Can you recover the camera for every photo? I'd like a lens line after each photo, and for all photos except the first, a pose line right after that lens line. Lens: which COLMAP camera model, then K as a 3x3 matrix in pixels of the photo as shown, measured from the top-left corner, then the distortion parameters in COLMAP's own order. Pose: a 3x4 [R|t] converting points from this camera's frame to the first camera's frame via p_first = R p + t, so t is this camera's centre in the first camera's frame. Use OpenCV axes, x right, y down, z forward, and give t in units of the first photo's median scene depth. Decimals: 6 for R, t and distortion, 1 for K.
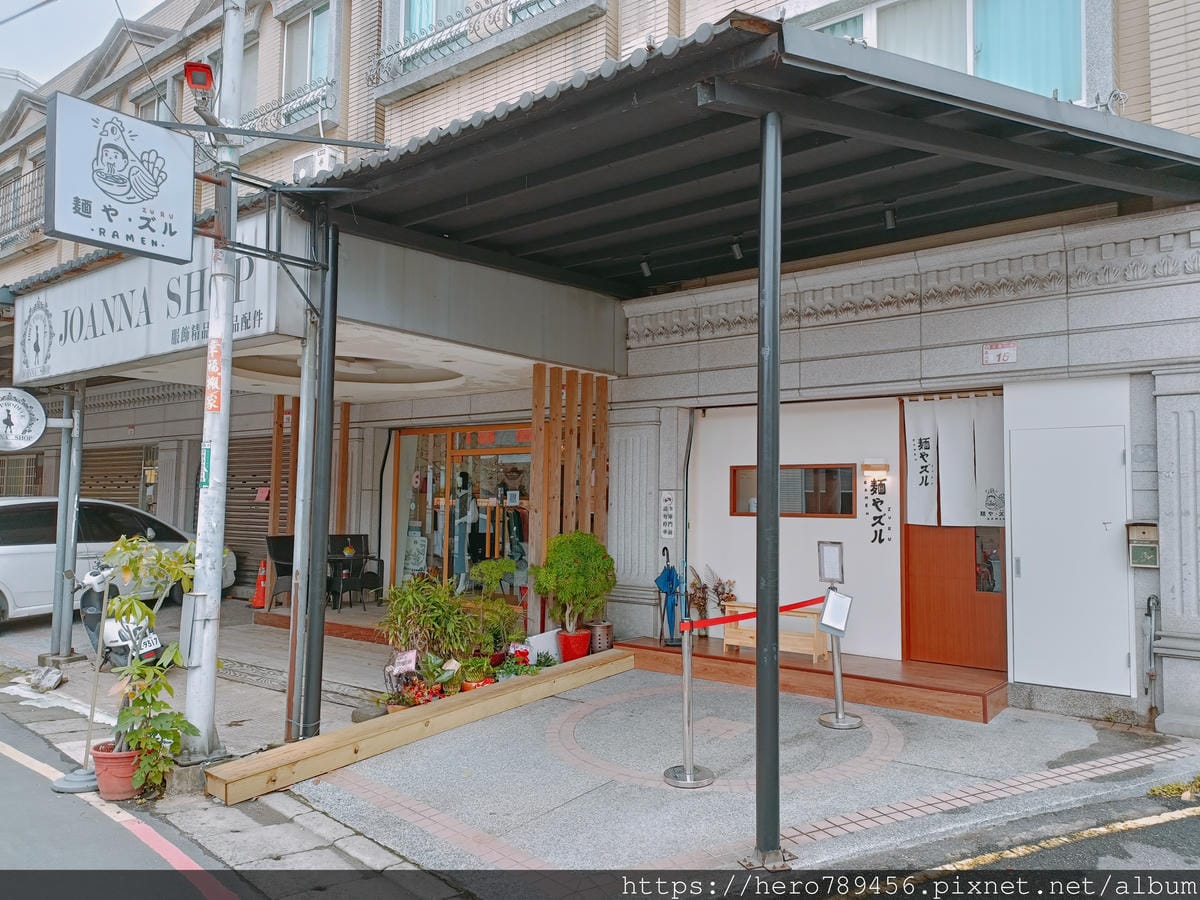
lens RADIAL K [[881.7, 0, 600.0], [0, 881.7, 450.0], [0, 0, 1]] dist [0.080276, -0.080427]
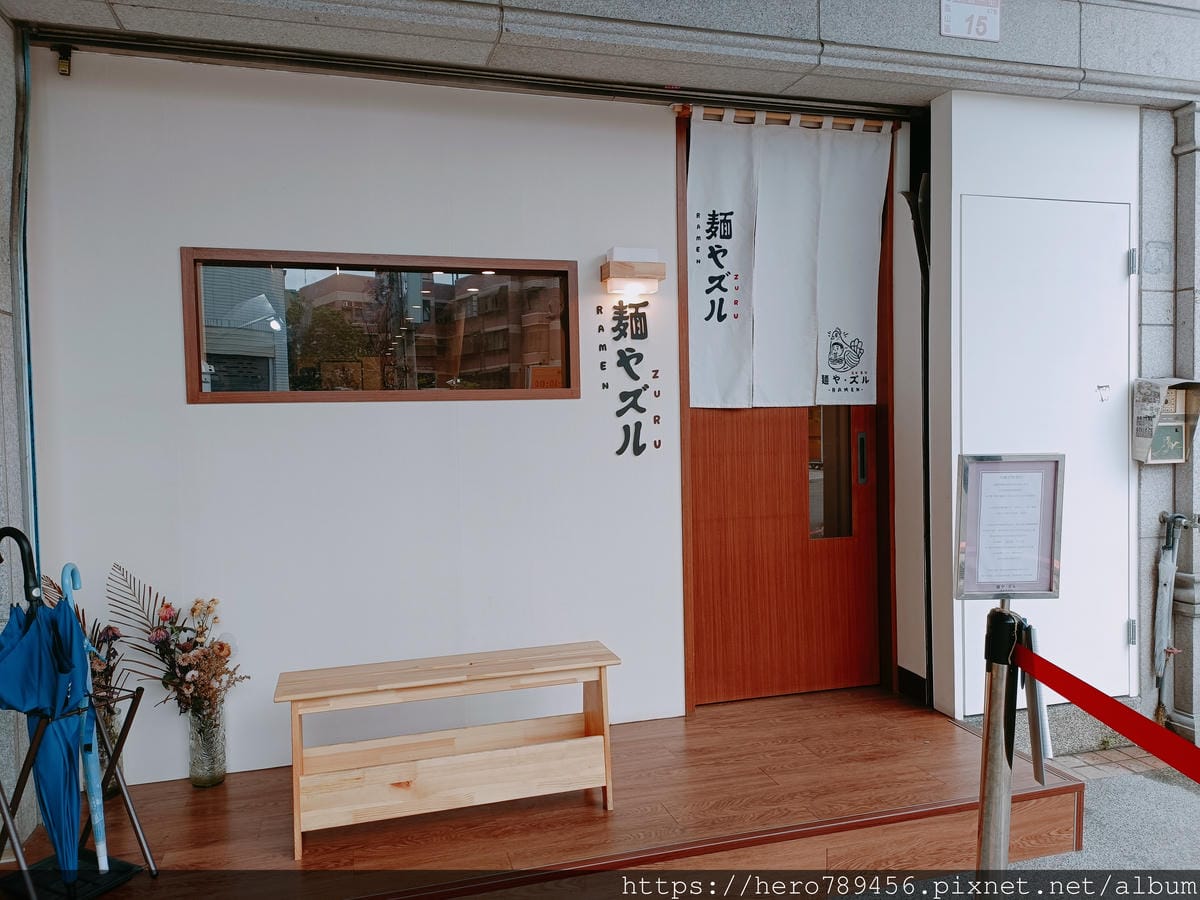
lens RADIAL K [[881.7, 0, 600.0], [0, 881.7, 450.0], [0, 0, 1]] dist [0.080276, -0.080427]
pose [[0.577748, -0.055069, 0.814355, -0.036953], [-0.024799, 0.996076, 0.084952, 0.068155], [-0.815838, -0.069276, 0.574116, 0.782892]]
